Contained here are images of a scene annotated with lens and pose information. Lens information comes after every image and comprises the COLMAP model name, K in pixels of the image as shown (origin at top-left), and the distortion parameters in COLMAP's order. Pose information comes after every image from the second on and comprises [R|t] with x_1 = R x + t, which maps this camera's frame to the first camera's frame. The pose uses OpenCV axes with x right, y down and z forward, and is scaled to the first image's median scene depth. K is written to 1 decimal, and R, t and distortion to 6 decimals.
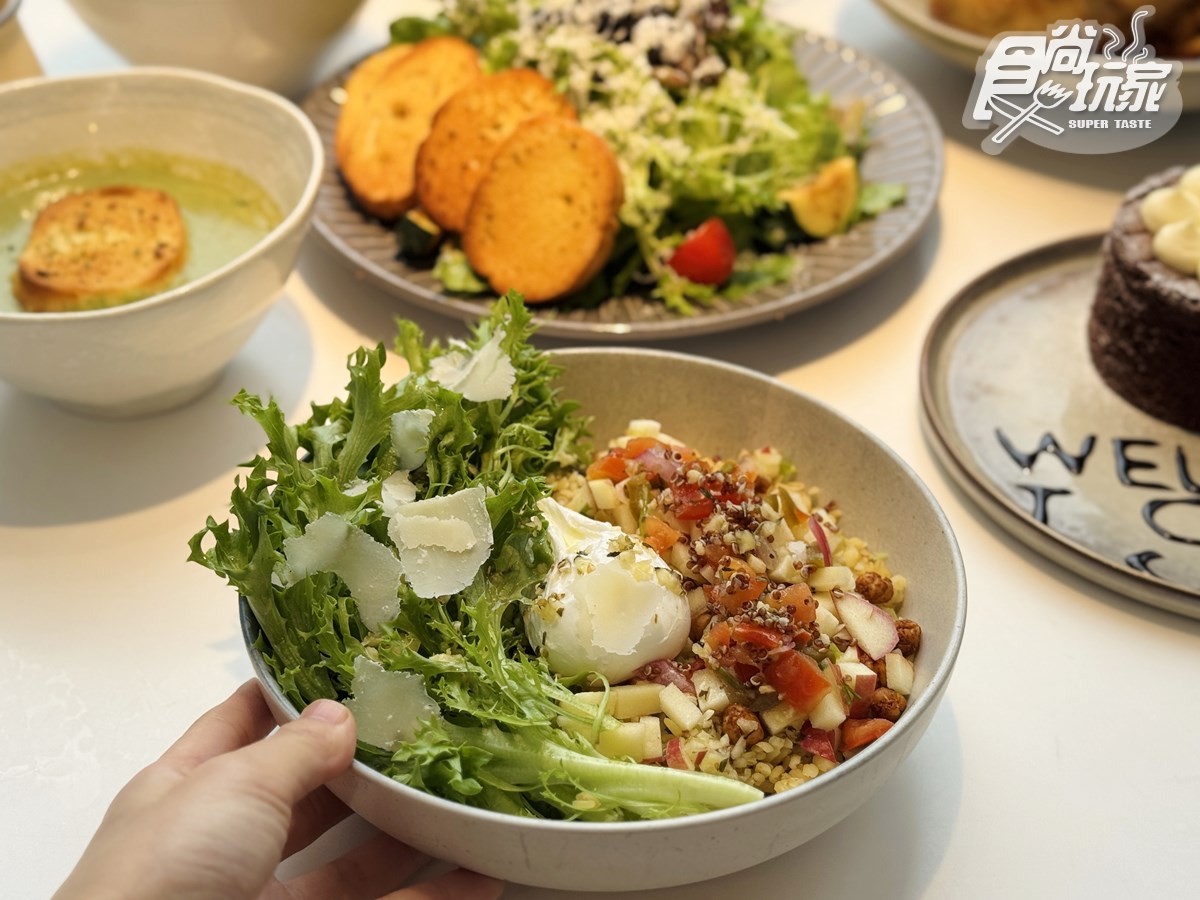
lens RADIAL K [[1855.0, 0, 607.5], [0, 1855.0, 456.3], [0, 0, 1]] dist [0.135637, 0.000000]
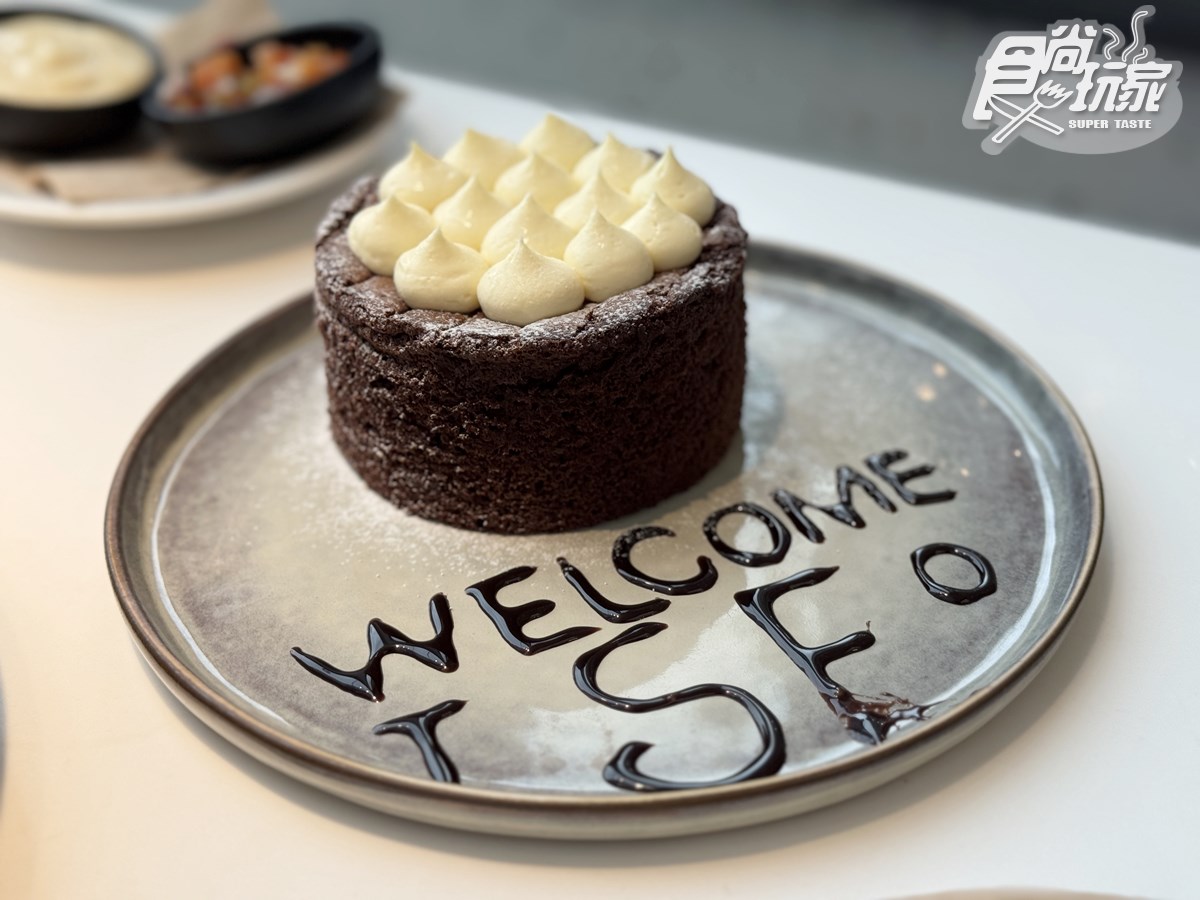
lens RADIAL K [[1664.0, 0, 599.7], [0, 1664.0, 446.3], [0, 0, 1]] dist [0.178926, 0.000000]
pose [[0.807223, -0.352627, 0.473334, 0.057754], [0.392002, 0.919812, 0.016727, -0.043393], [-0.441276, 0.172046, 0.880724, 0.466836]]
